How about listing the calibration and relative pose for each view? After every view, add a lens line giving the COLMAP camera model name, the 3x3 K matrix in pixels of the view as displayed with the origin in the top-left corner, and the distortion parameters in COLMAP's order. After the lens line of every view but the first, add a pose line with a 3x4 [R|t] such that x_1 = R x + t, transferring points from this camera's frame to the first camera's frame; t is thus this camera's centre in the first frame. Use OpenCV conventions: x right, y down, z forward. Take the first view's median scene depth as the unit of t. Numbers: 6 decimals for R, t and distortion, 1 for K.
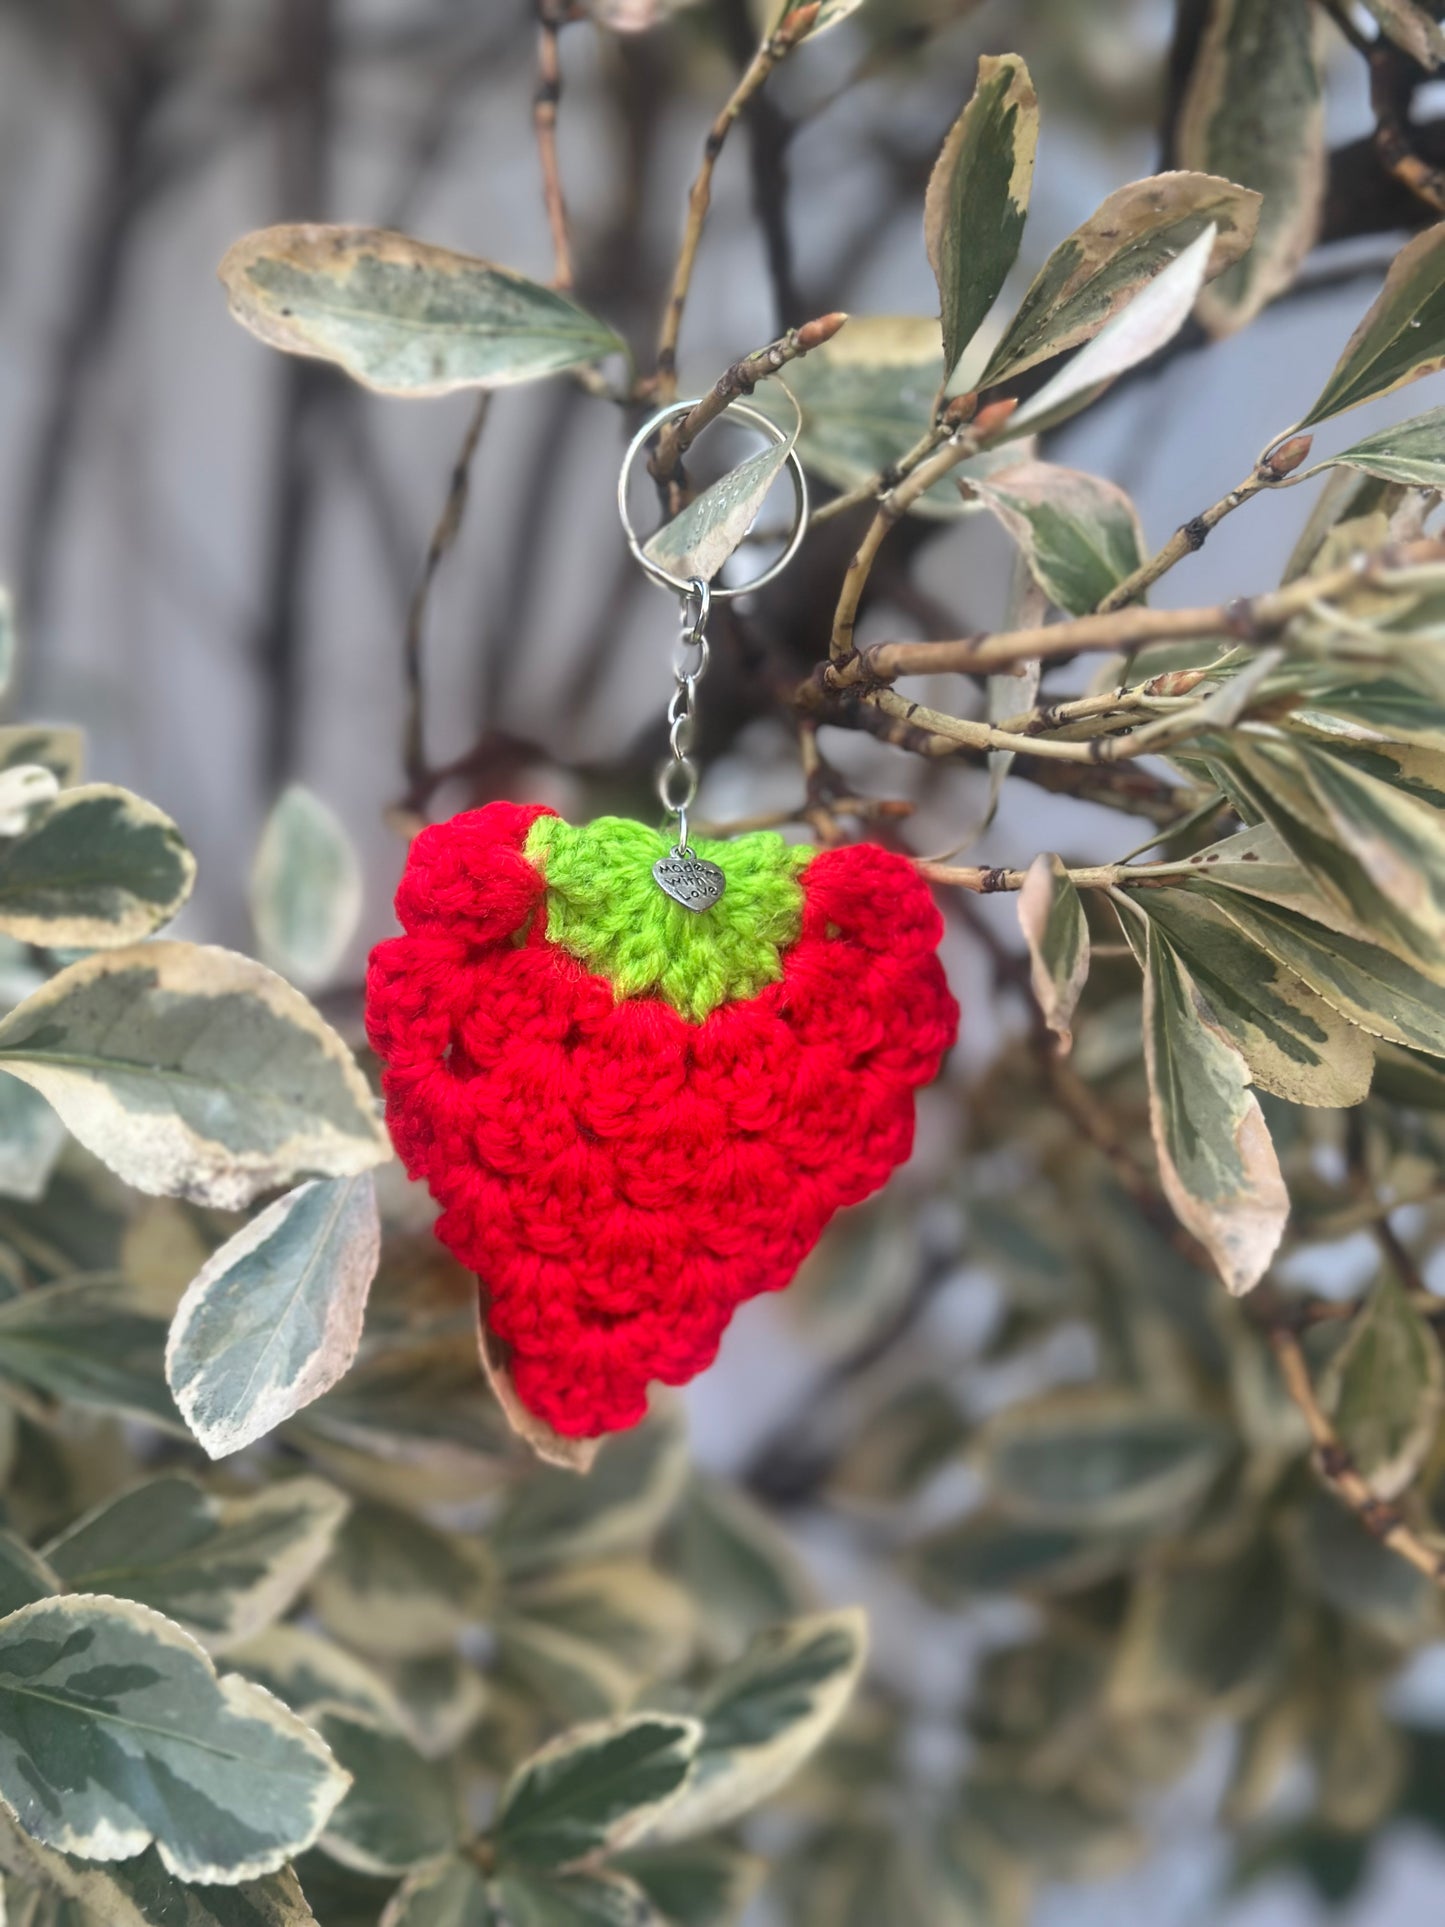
lens RADIAL K [[2830.2, 0, 717.6], [0, 2830.2, 968.8], [0, 0, 1]] dist [0.136378, -0.418665]
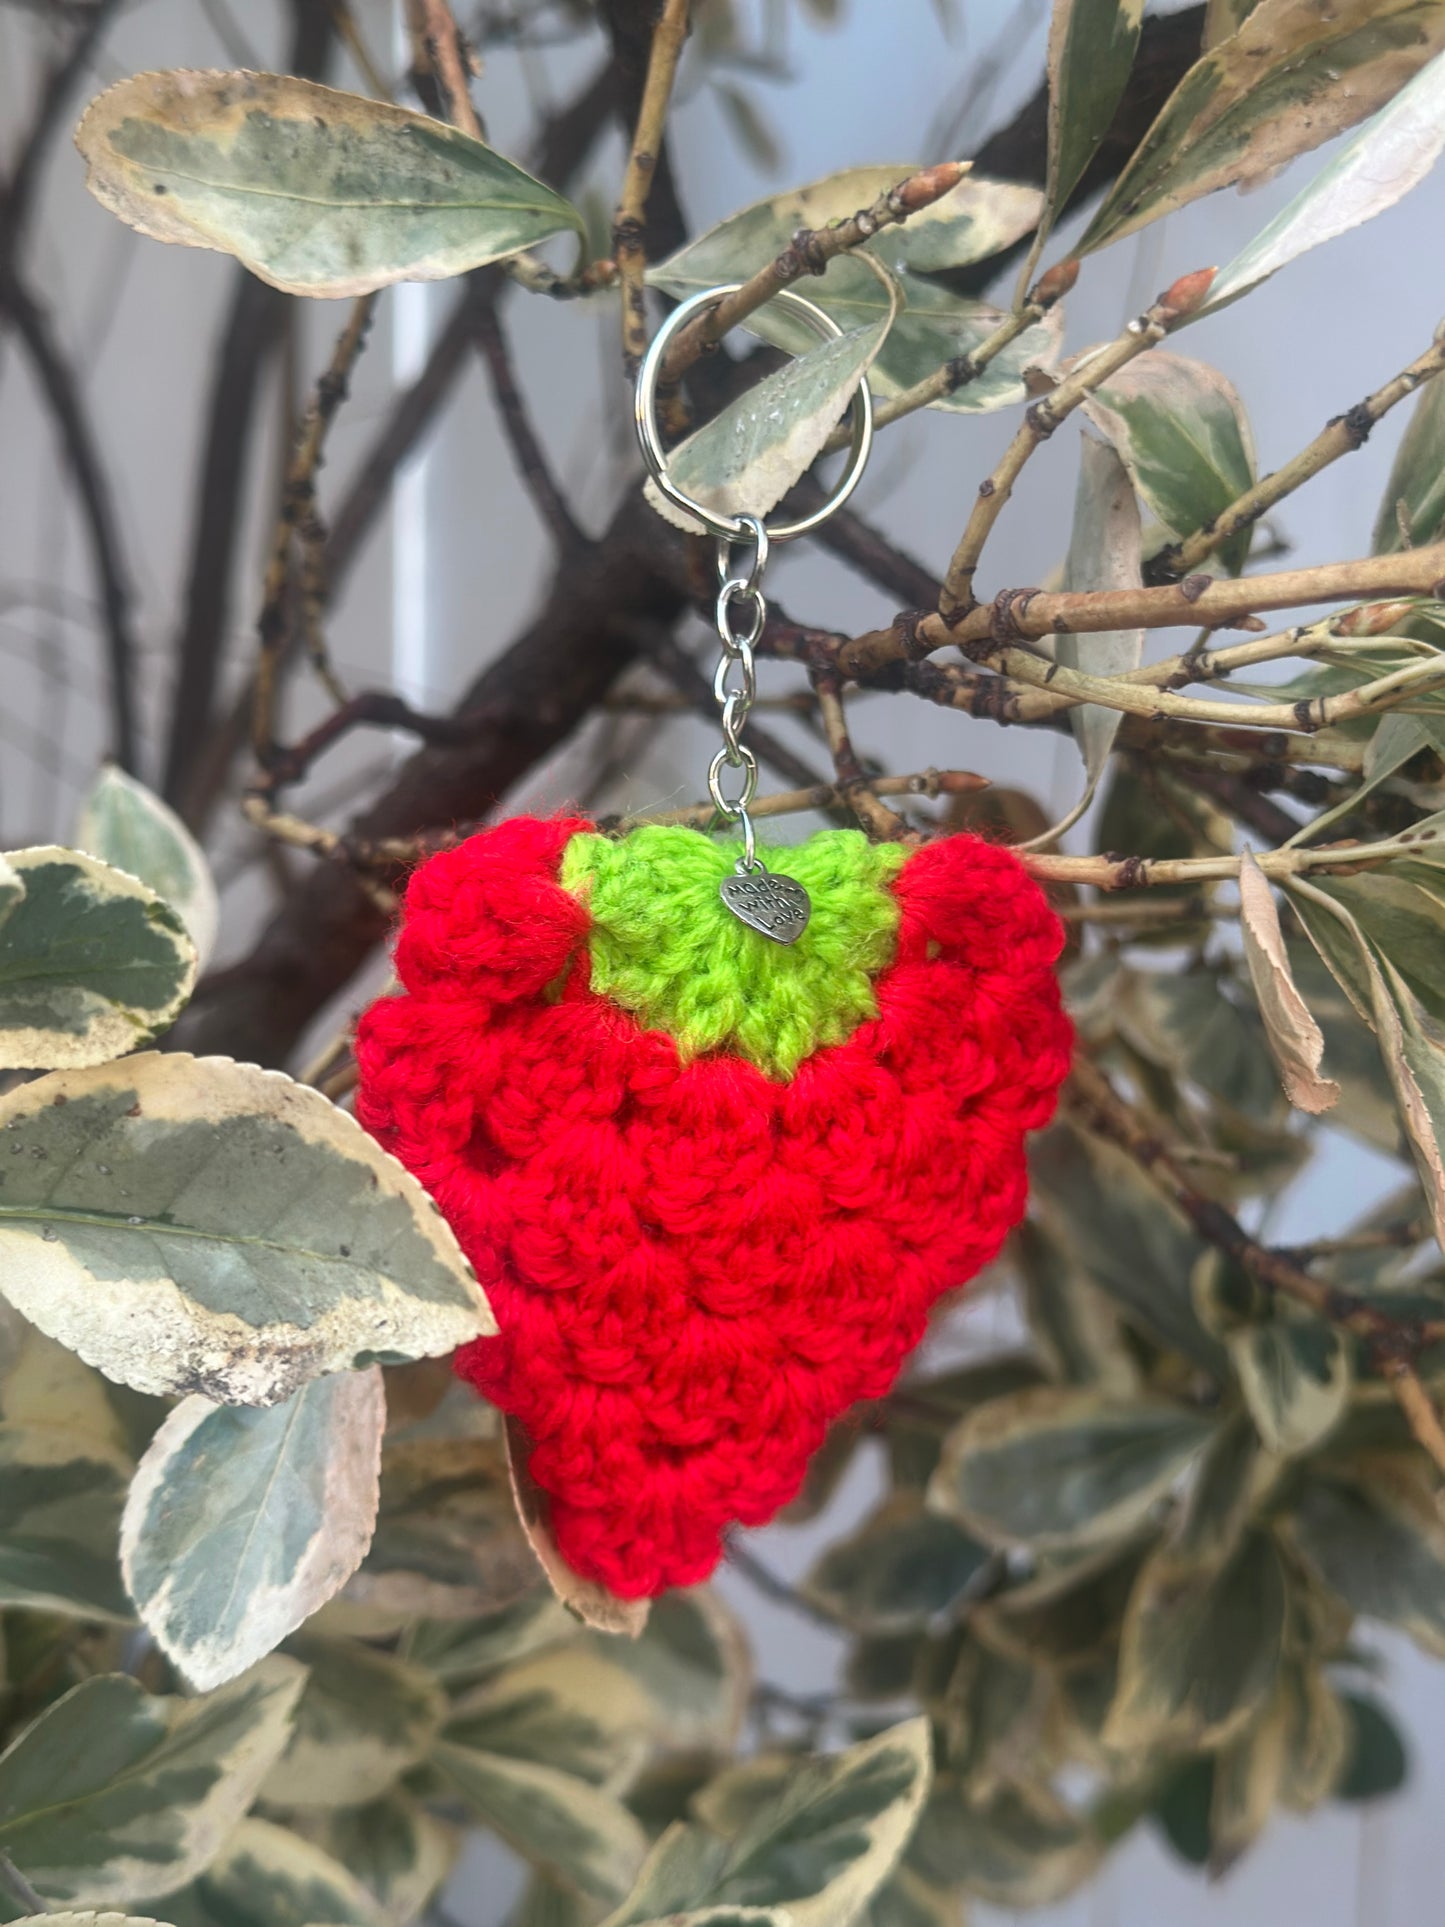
lens RADIAL K [[2830.2, 0, 717.6], [0, 2830.2, 968.8], [0, 0, 1]] dist [0.136378, -0.418665]
pose [[0.988107, -0.070991, 0.136396, -0.129591], [0.064953, 0.996722, 0.048228, -0.050847], [-0.139373, -0.038795, 0.989480, 0.220671]]
